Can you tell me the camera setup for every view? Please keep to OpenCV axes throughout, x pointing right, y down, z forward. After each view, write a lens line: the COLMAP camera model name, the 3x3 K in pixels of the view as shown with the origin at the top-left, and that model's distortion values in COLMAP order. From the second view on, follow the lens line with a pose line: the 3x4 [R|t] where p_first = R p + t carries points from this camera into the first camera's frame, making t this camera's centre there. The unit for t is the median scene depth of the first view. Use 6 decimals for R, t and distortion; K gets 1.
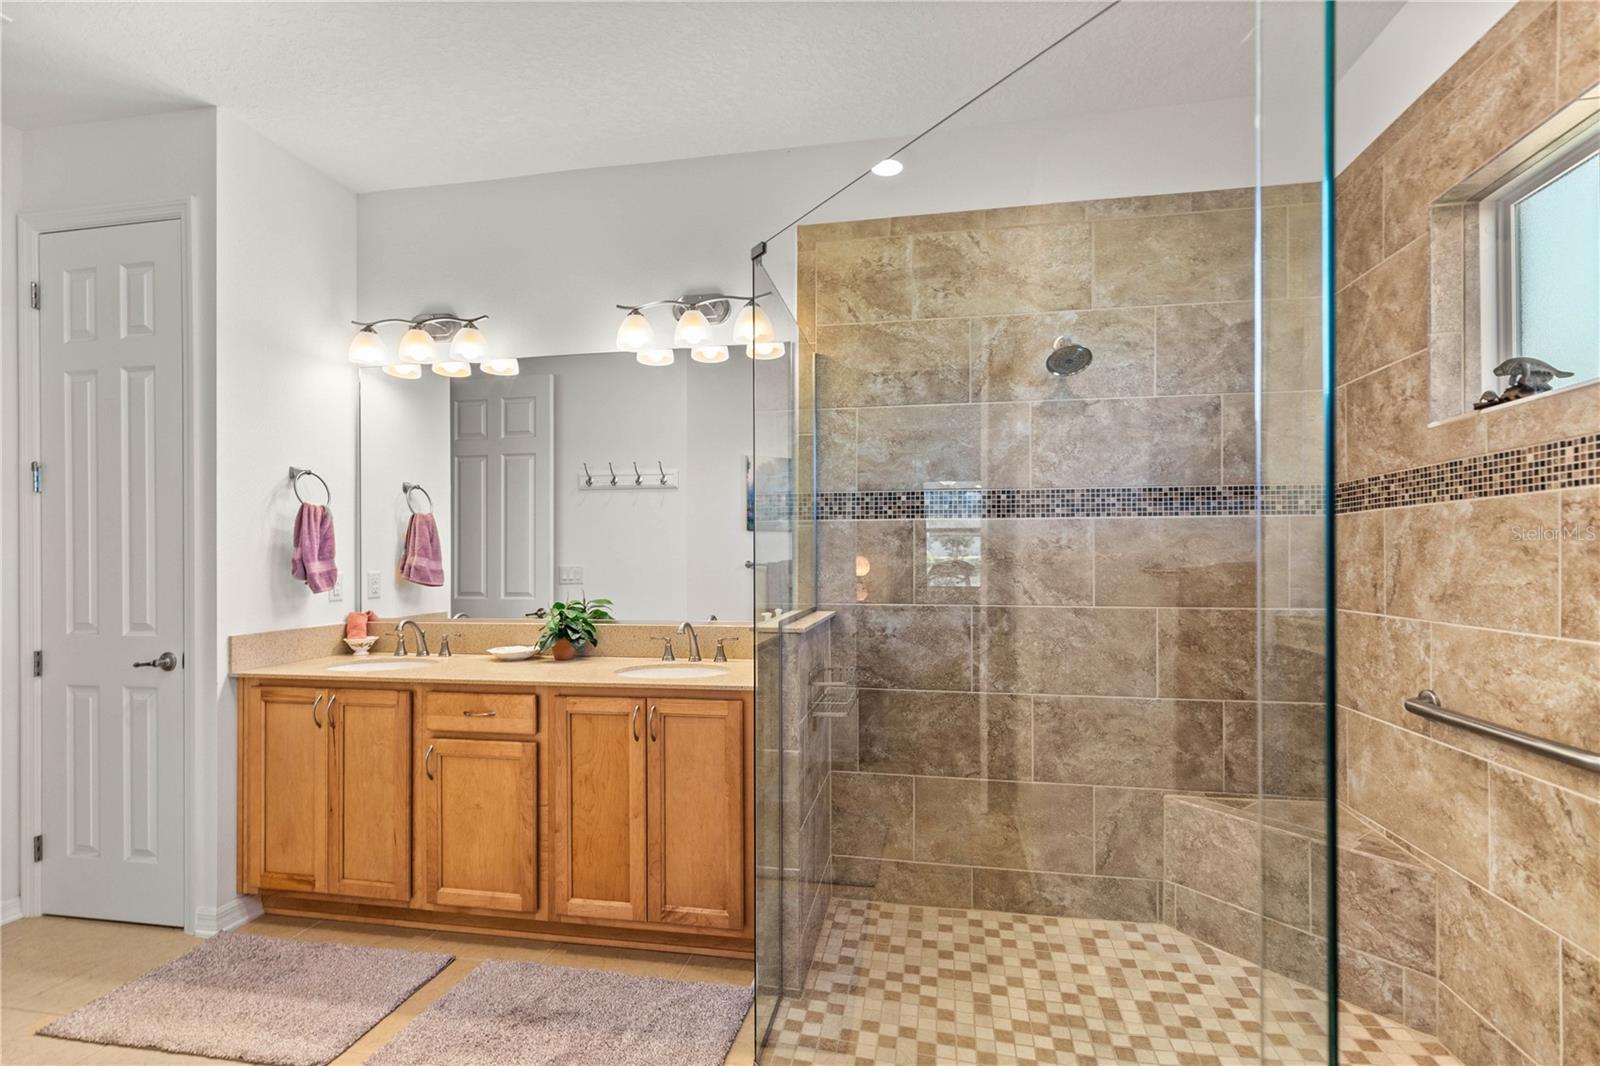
lens RADIAL K [[727.5, 0, 802.8], [0, 727.5, 538.3], [0, 0, 1]] dist [0.002358, 0.000265]
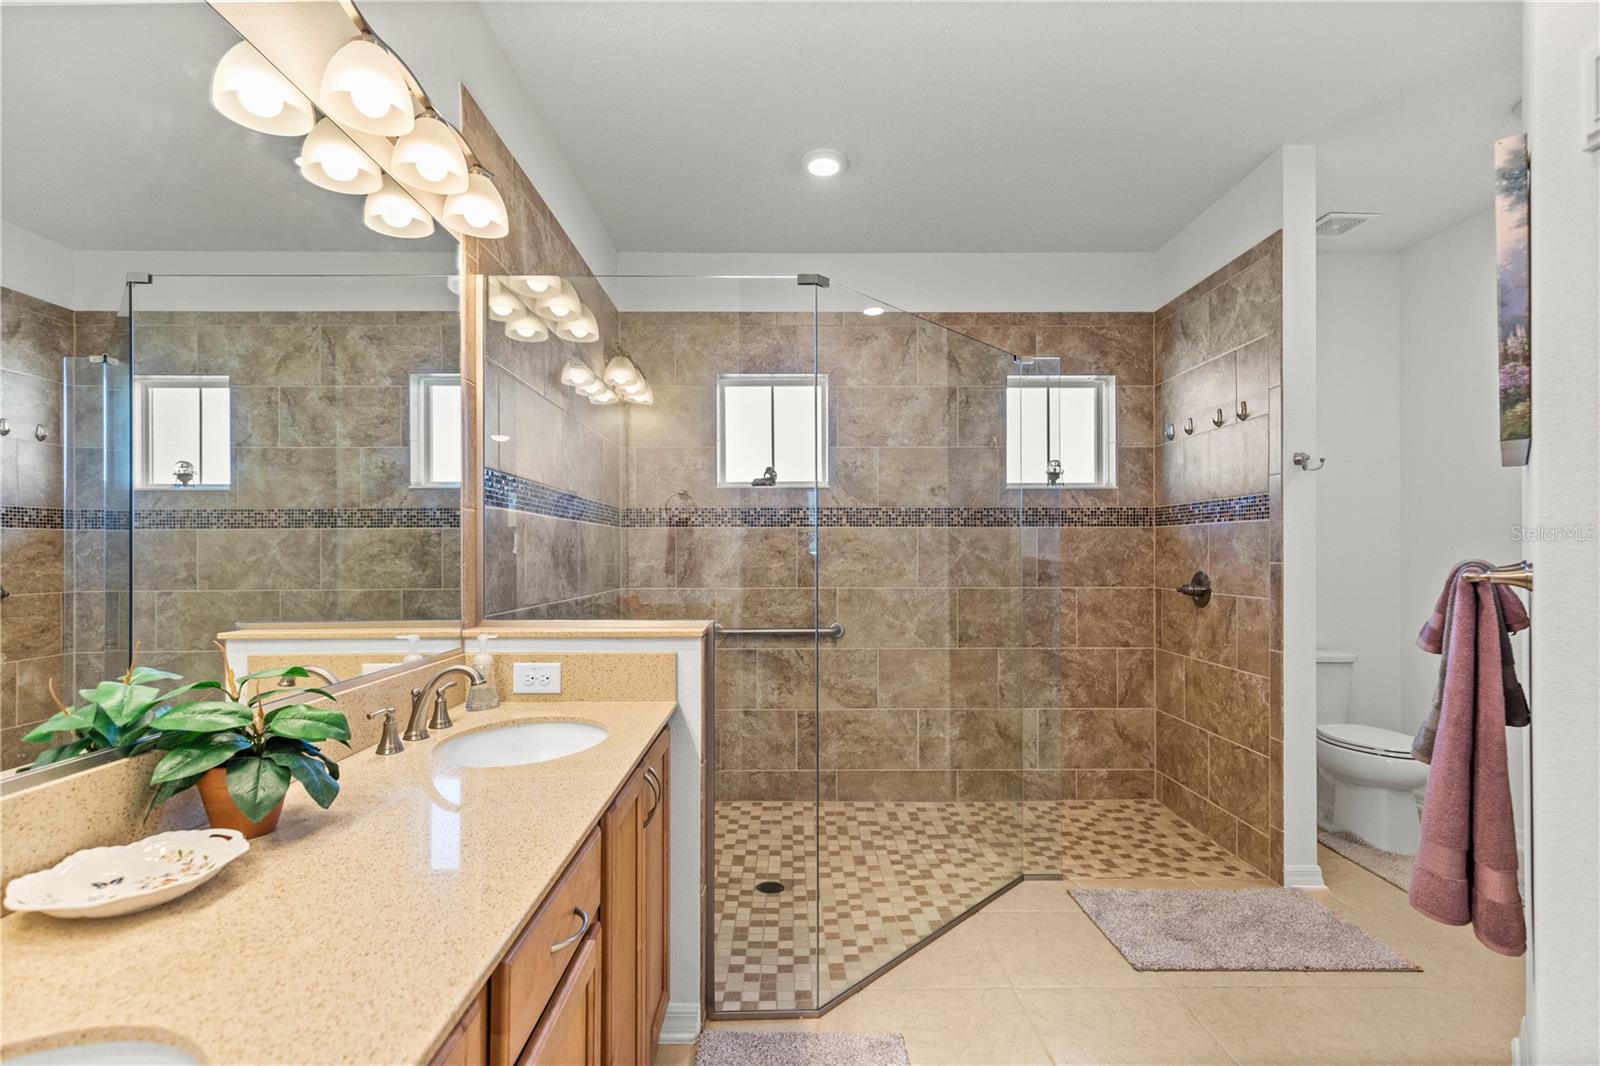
lens RADIAL K [[727.5, 0, 802.8], [0, 727.5, 538.3], [0, 0, 1]] dist [0.002358, 0.000265]
pose [[-0.186511, 0.000859, 0.982453, -1.115270], [-0.021522, 0.999756, -0.004960, -0.014267], [-0.982217, -0.022070, -0.186447, 1.173635]]
